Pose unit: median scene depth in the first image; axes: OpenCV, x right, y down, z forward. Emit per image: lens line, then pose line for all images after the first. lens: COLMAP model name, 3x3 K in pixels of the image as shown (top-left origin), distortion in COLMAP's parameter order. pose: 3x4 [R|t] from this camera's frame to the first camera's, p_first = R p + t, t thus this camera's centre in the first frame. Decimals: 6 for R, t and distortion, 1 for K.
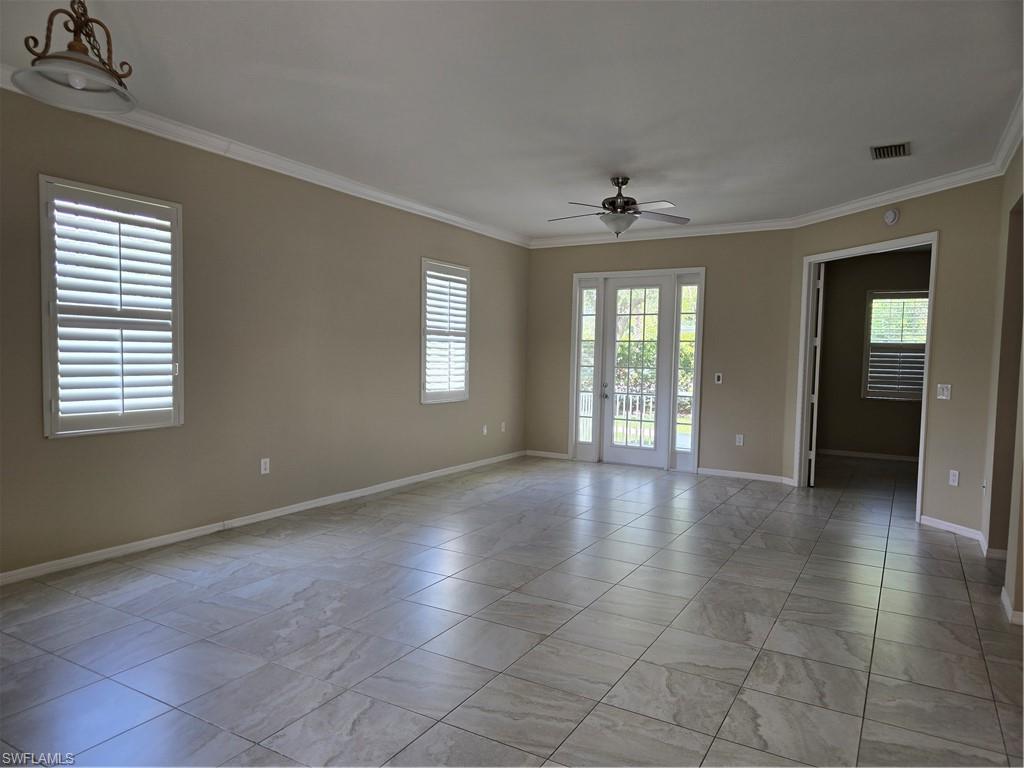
lens RADIAL K [[687.3, 0, 504.8], [0, 687.3, 394.1], [0, 0, 1]] dist [0.054535, -0.051380]
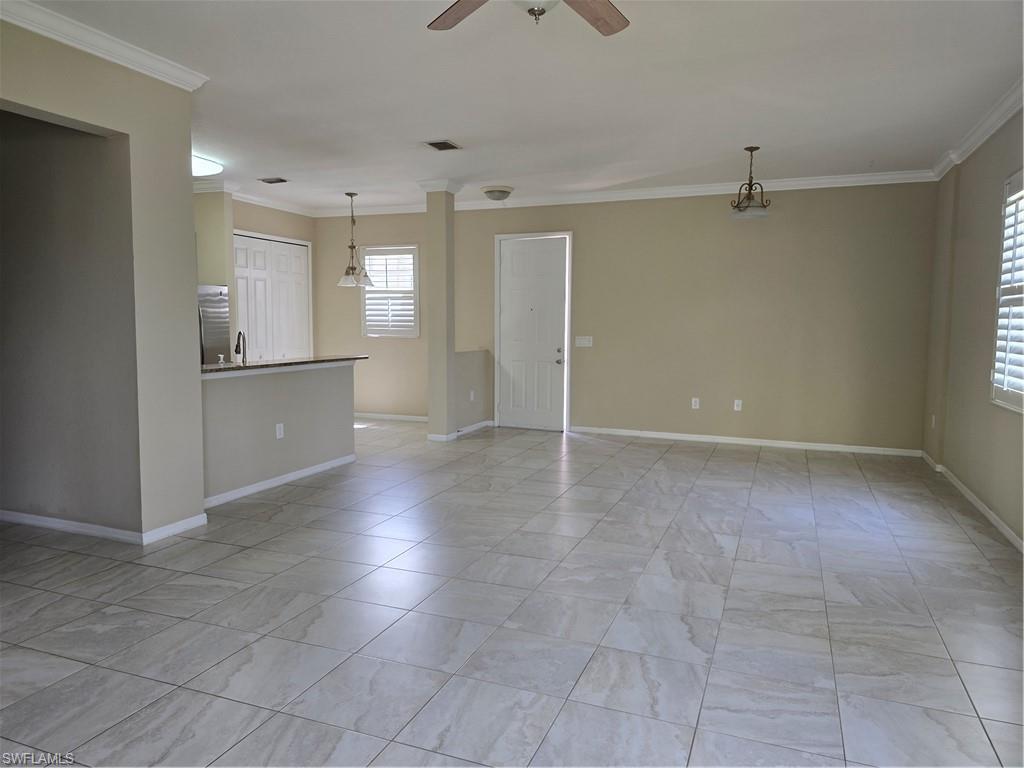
lens RADIAL K [[687.3, 0, 519.8], [0, 687.3, 386.9], [0, 0, 1]] dist [0.054535, -0.051380]
pose [[-0.986687, -0.011080, -0.162253, 0.189098], [-0.036008, 0.987799, 0.151514, -0.063604], [0.158595, 0.155339, -0.975047, 1.147272]]
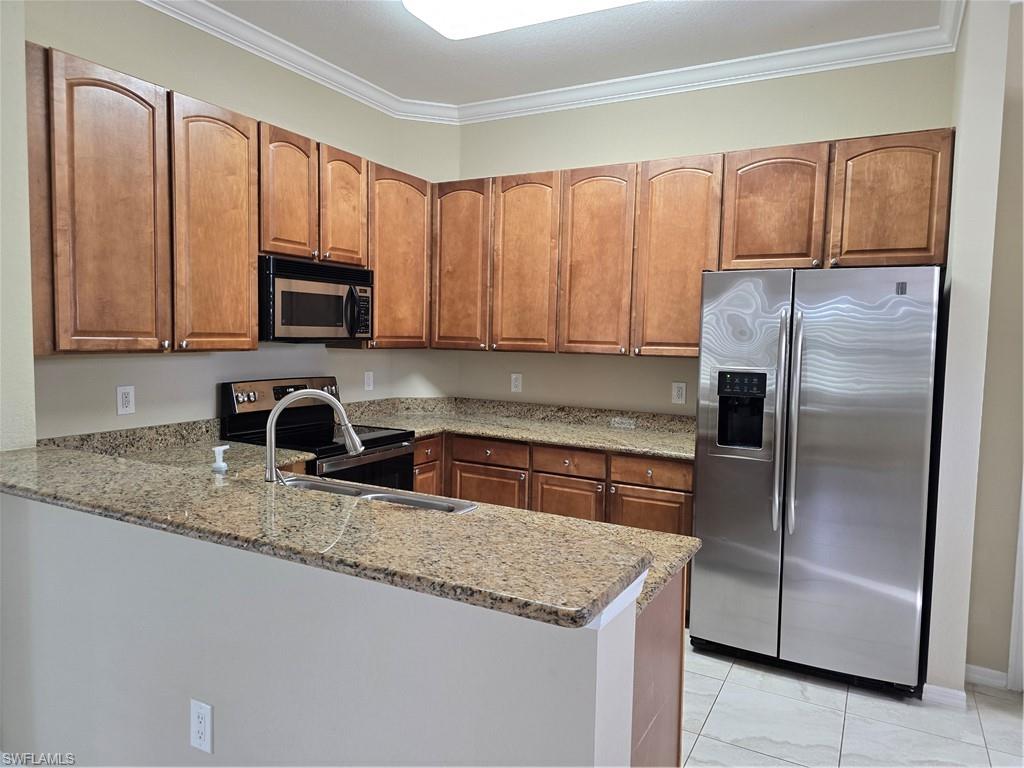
lens RADIAL K [[687.3, 0, 503.7], [0, 687.3, 380.5], [0, 0, 1]] dist [0.054535, -0.051380]
pose [[-0.031267, -0.092197, 0.995250, 0.100655], [0.037144, 0.994942, 0.093335, -0.022454], [-0.998821, 0.039886, -0.027684, 0.253469]]
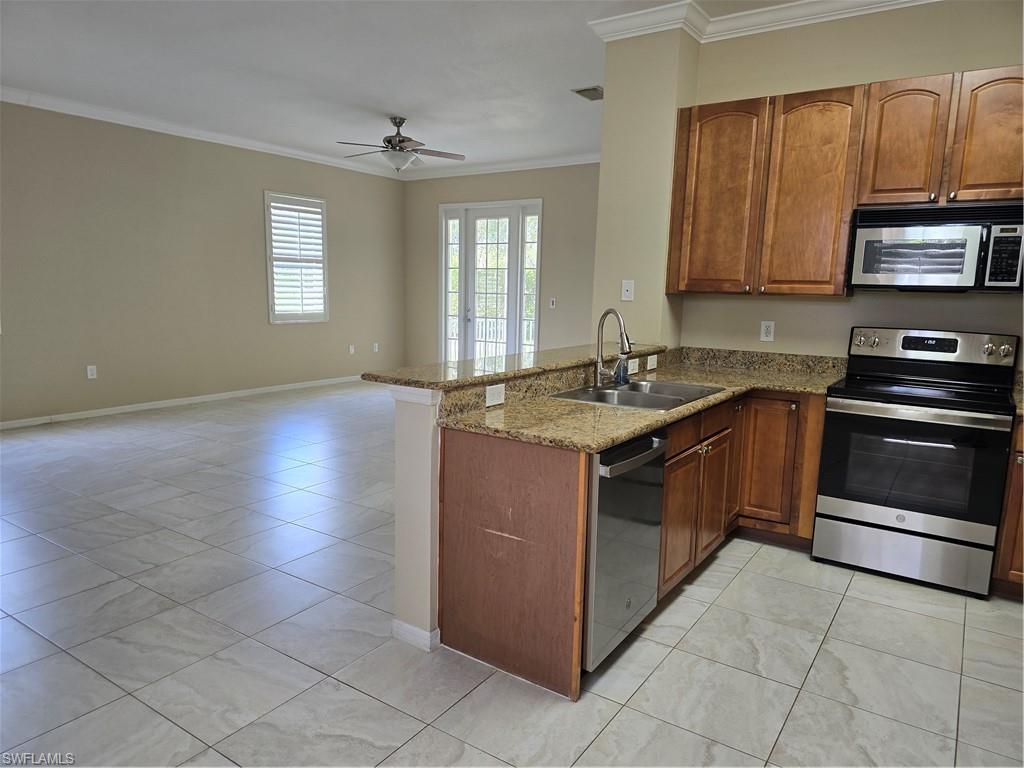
lens RADIAL K [[687.3, 0, 500.2], [0, 687.3, 391.7], [0, 0, 1]] dist [0.054535, -0.051380]
pose [[0.997654, 0.011849, -0.067428, 0.332772], [-0.005303, 0.995324, 0.096448, 0.014272], [0.068255, -0.095864, 0.993052, -0.112019]]
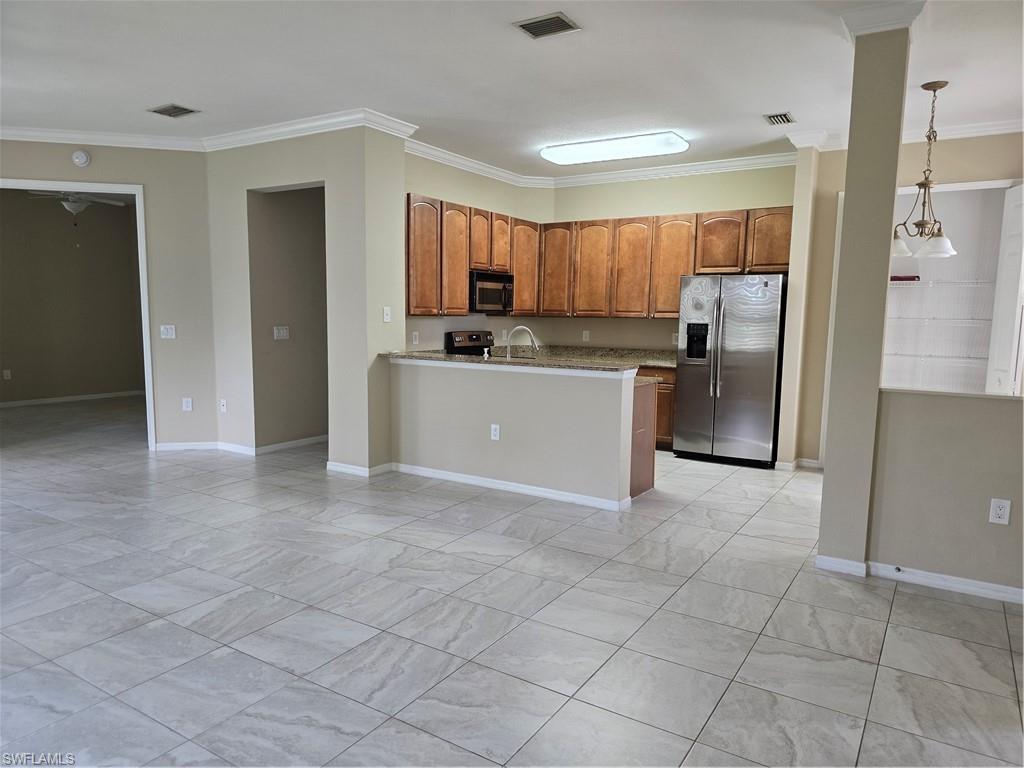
lens RADIAL K [[687.3, 0, 498.6], [0, 687.3, 401.1], [0, 0, 1]] dist [0.054535, -0.051380]
pose [[0.041830, -0.148702, 0.987997, -0.383230], [0.046054, 0.988098, 0.146767, -0.026899], [-0.998063, 0.039362, 0.048180, 0.314715]]
